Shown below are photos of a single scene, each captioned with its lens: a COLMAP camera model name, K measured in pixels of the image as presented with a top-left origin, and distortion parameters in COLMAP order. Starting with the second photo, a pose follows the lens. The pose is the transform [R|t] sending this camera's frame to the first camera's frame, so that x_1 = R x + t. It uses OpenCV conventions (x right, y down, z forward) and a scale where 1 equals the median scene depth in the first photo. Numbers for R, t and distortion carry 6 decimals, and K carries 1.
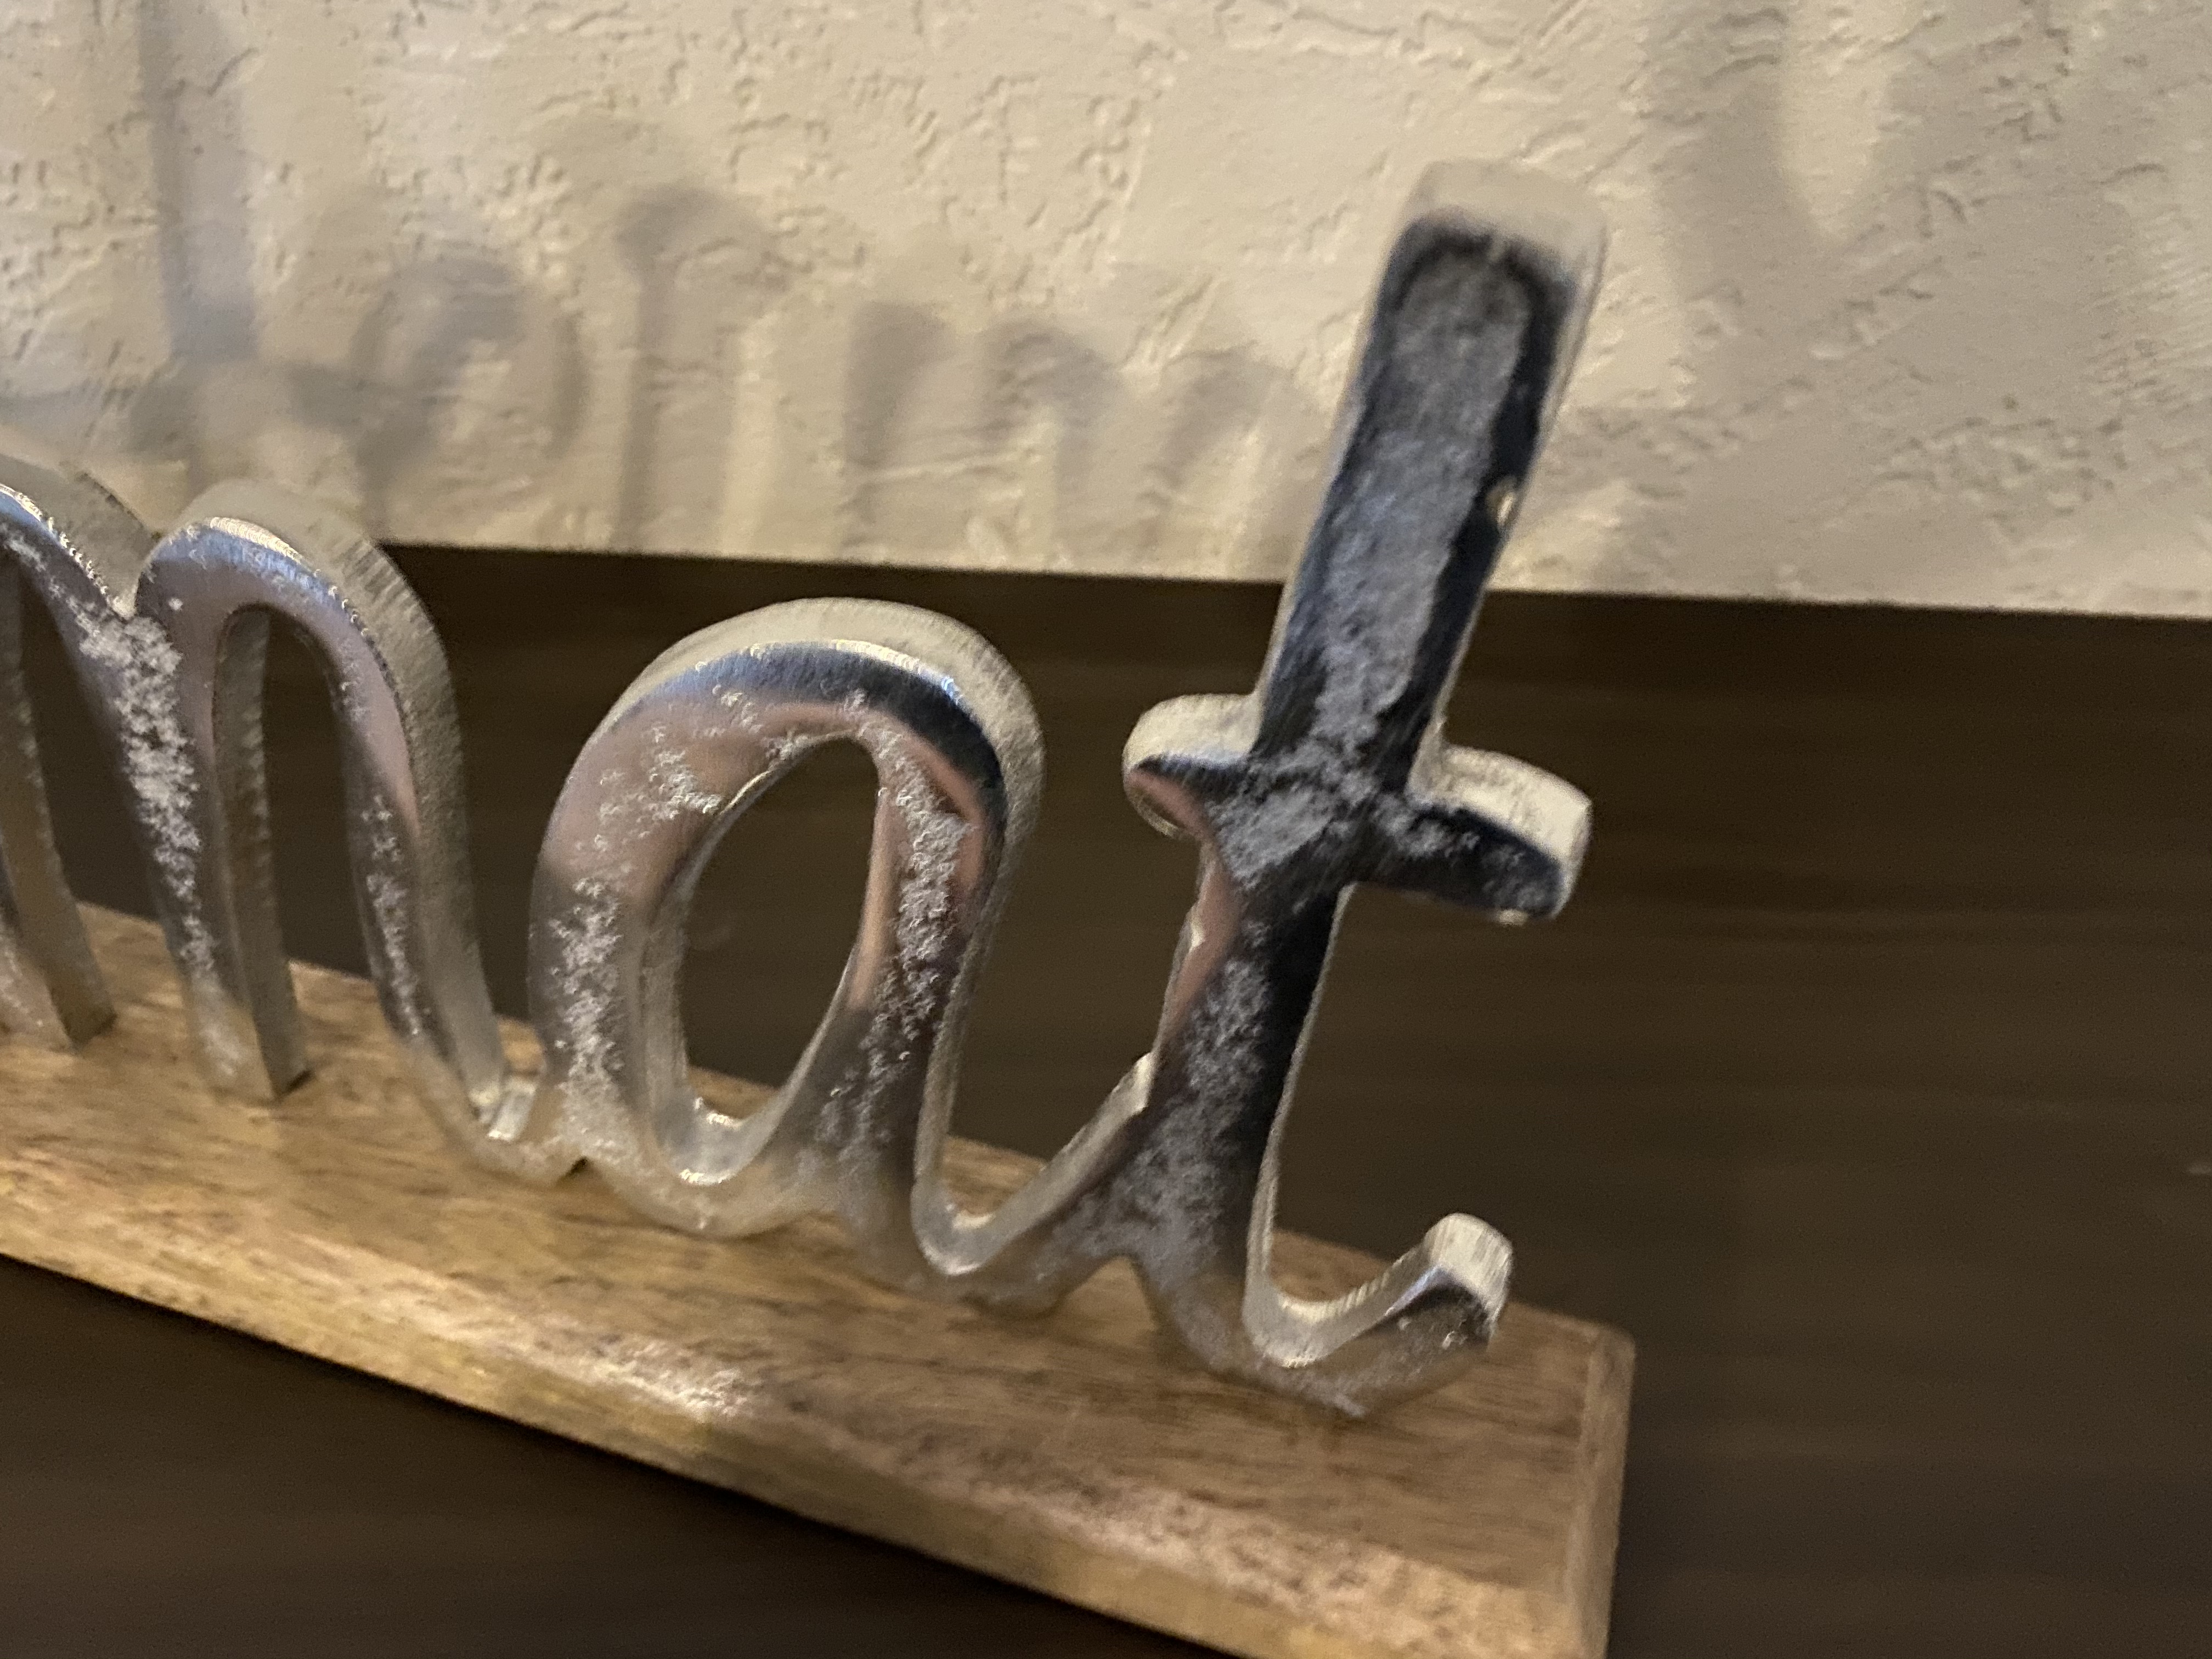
lens RADIAL K [[1735.4, 0, 1106.0], [0, 1735.4, 829.5], [0, 0, 1]] dist [0.006334, 0.008277]
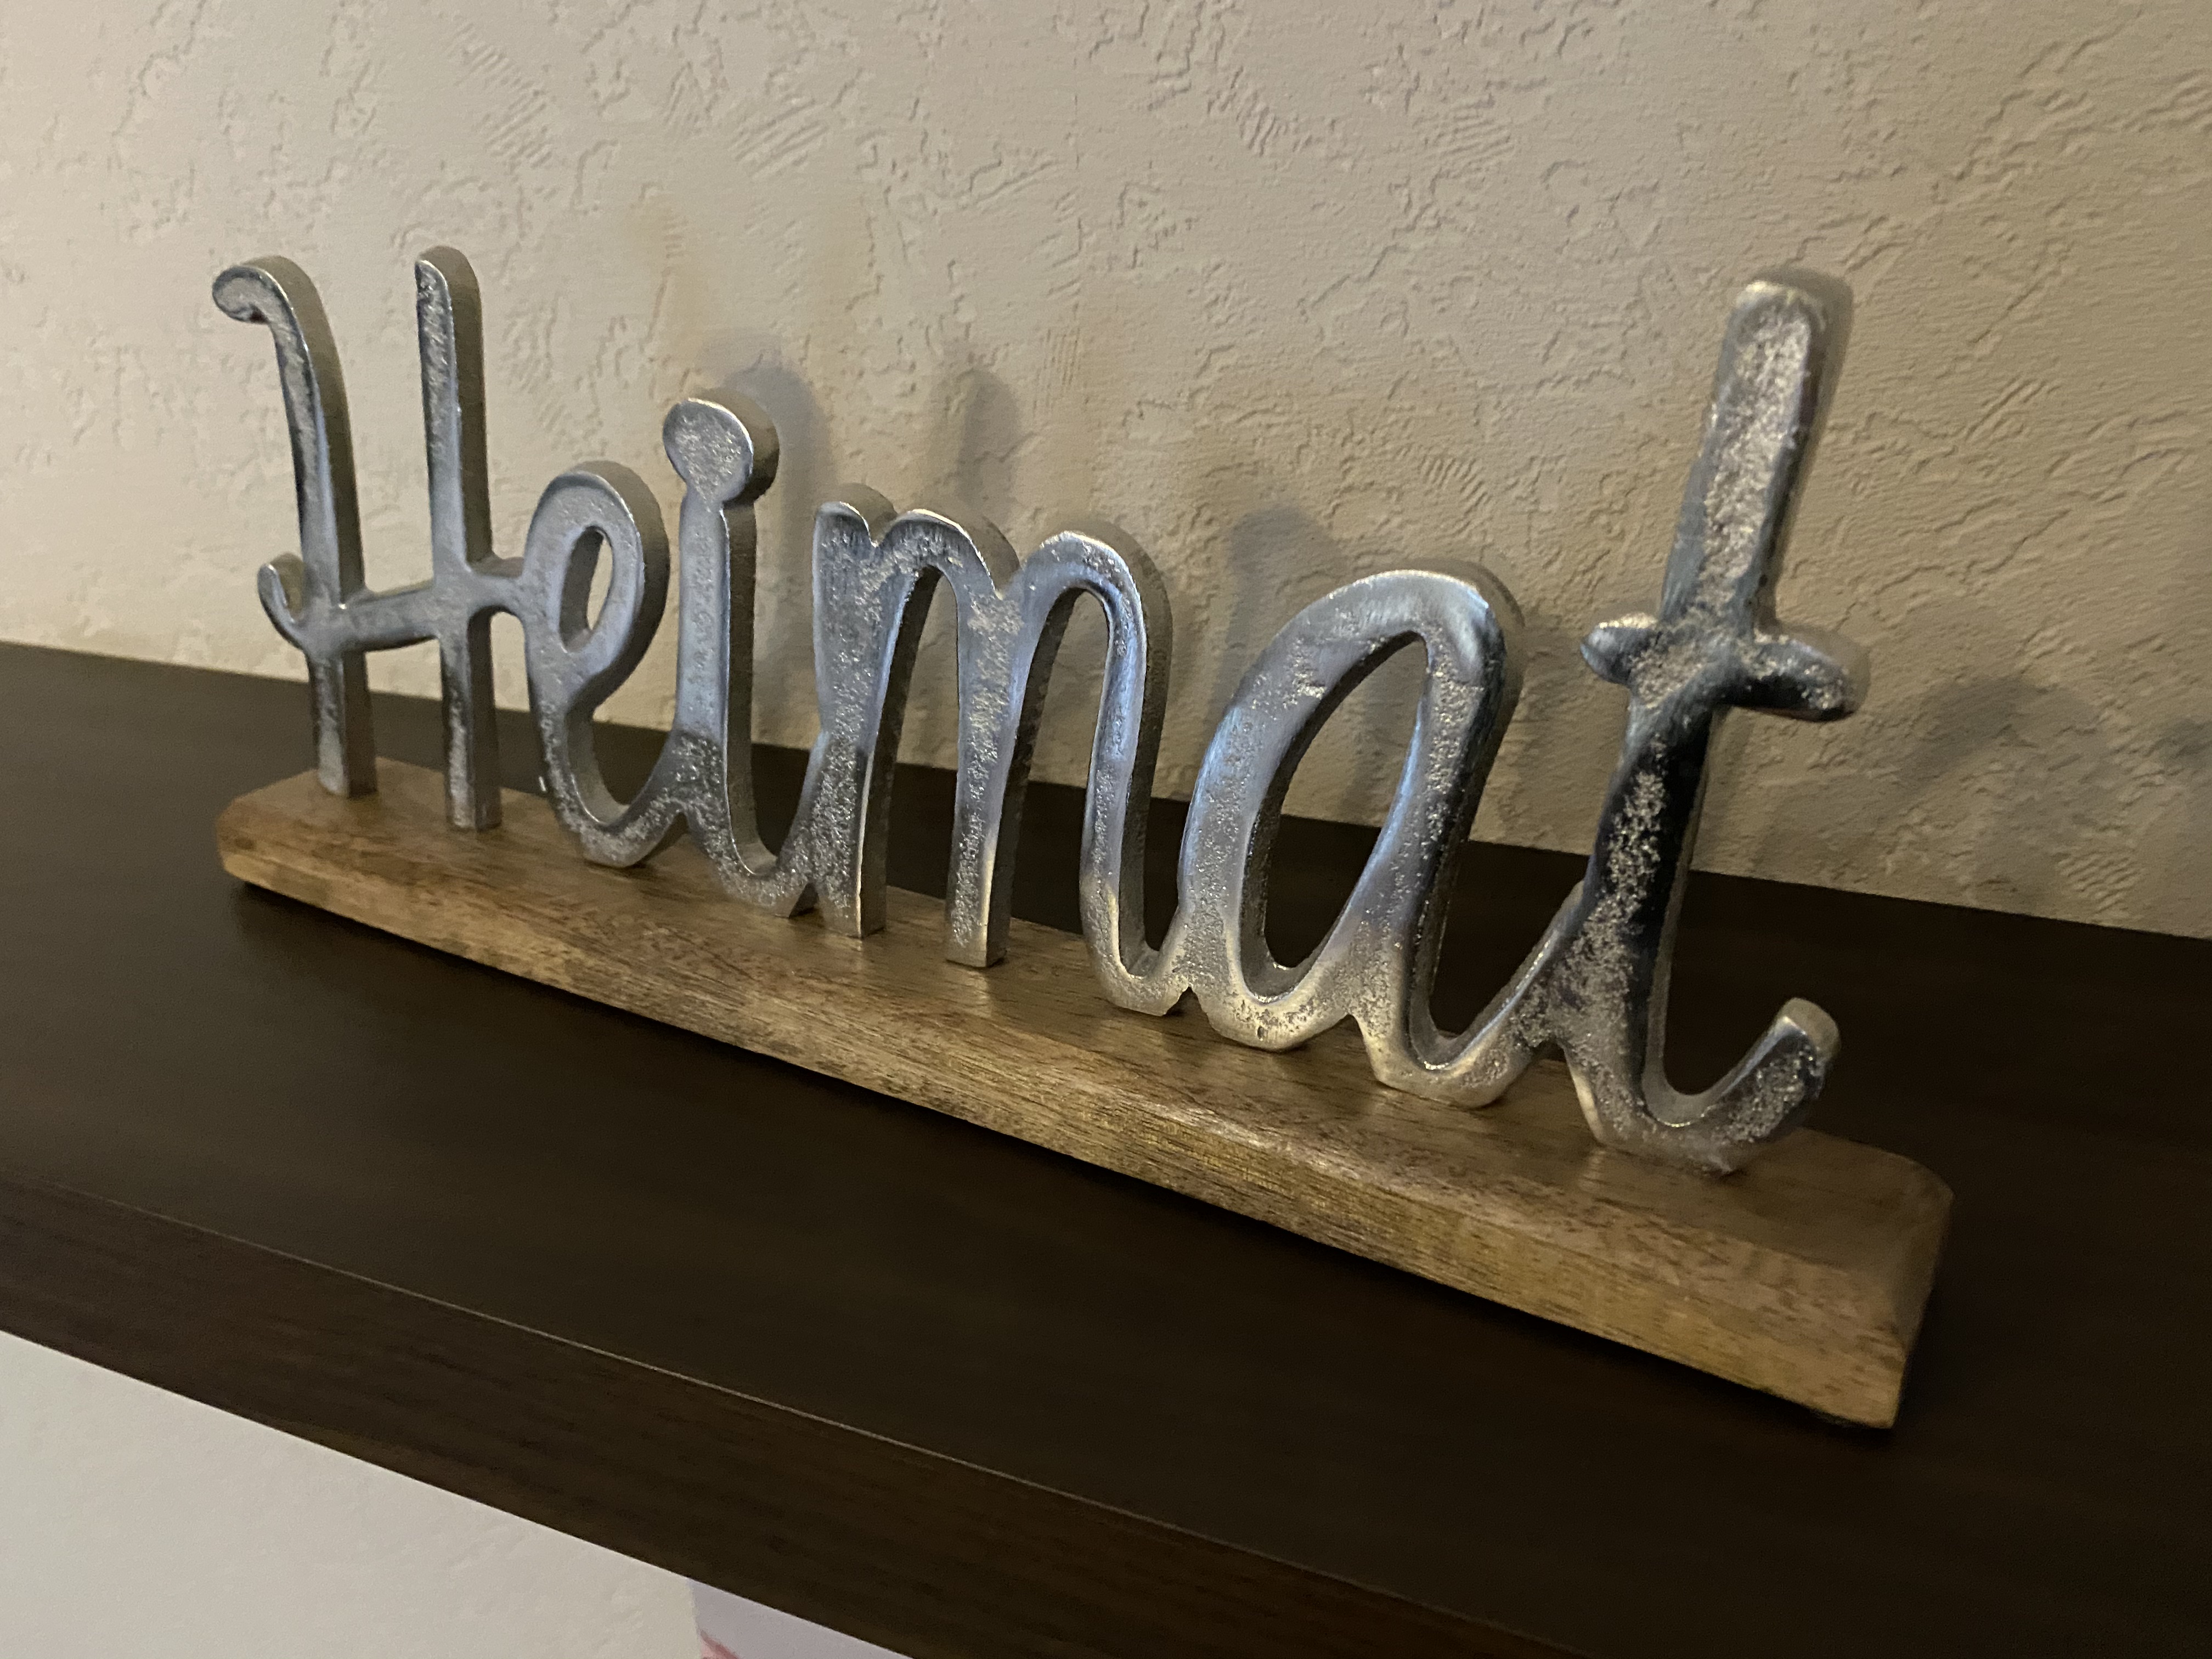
lens RADIAL K [[1716.3, 0, 1106.0], [0, 1716.3, 829.5], [0, 0, 1]] dist [0.031921, -0.001517]
pose [[0.955634, 0.062384, -0.287875, 0.028149], [-0.148486, 0.946081, -0.287895, 0.302482], [0.254393, 0.317868, 0.913370, -0.250539]]
